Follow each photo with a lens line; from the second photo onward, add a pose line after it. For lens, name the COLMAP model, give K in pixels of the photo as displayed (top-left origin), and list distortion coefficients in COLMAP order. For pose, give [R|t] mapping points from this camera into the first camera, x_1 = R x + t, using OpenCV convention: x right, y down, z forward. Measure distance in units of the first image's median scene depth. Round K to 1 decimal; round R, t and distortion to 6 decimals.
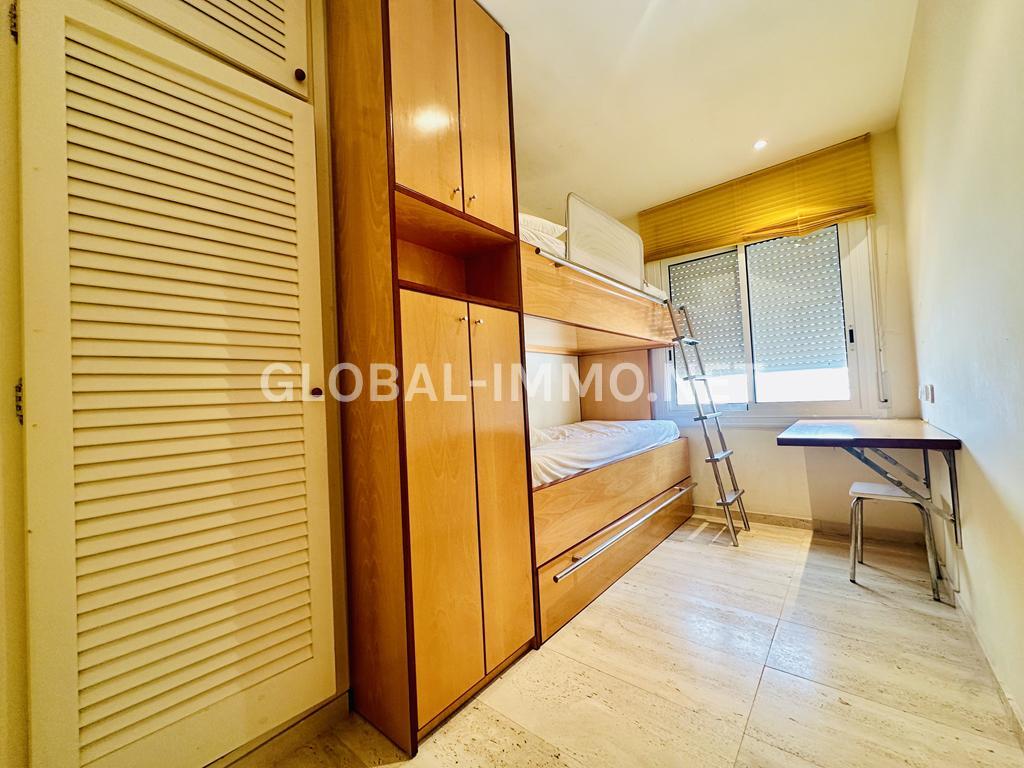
lens RADIAL K [[409.2, 0, 511.8], [0, 409.2, 383.8], [0, 0, 1]] dist [-0.001470, 0.000263]
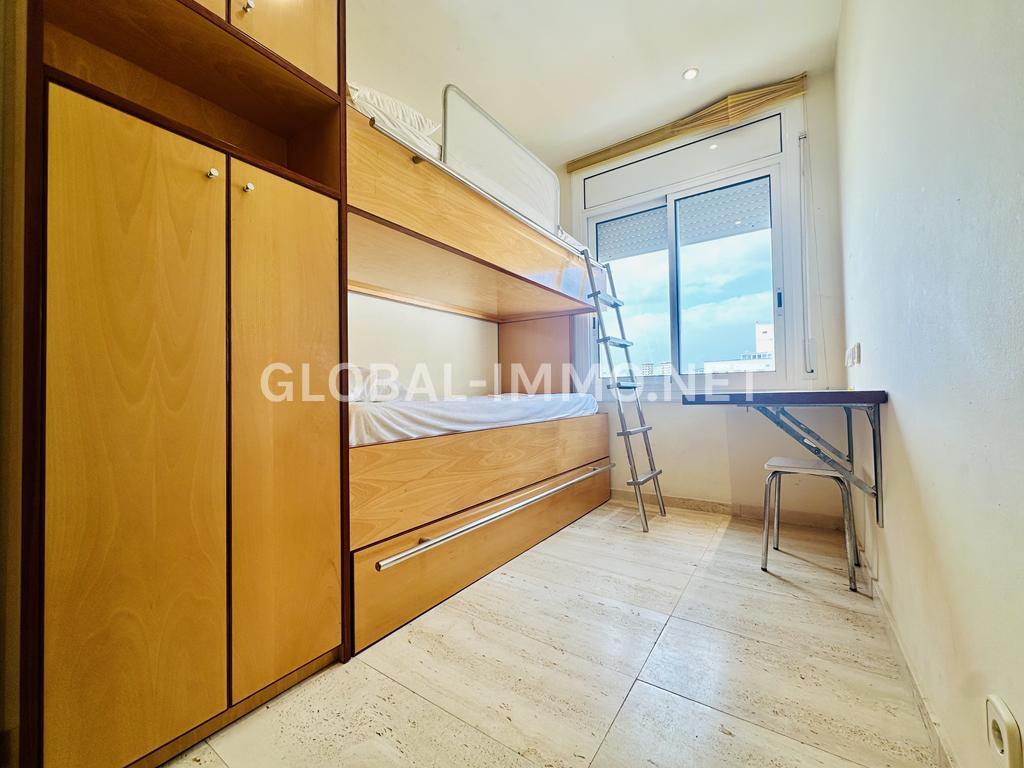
lens RADIAL K [[409.2, 0, 511.8], [0, 409.2, 383.0], [0, 0, 1]] dist [-0.001470, 0.000263]
pose [[0.995302, 0.035888, 0.089926, 0.240628], [-0.036441, 0.999326, 0.004520, 0.120304], [-0.089704, -0.007776, 0.995938, 0.219965]]
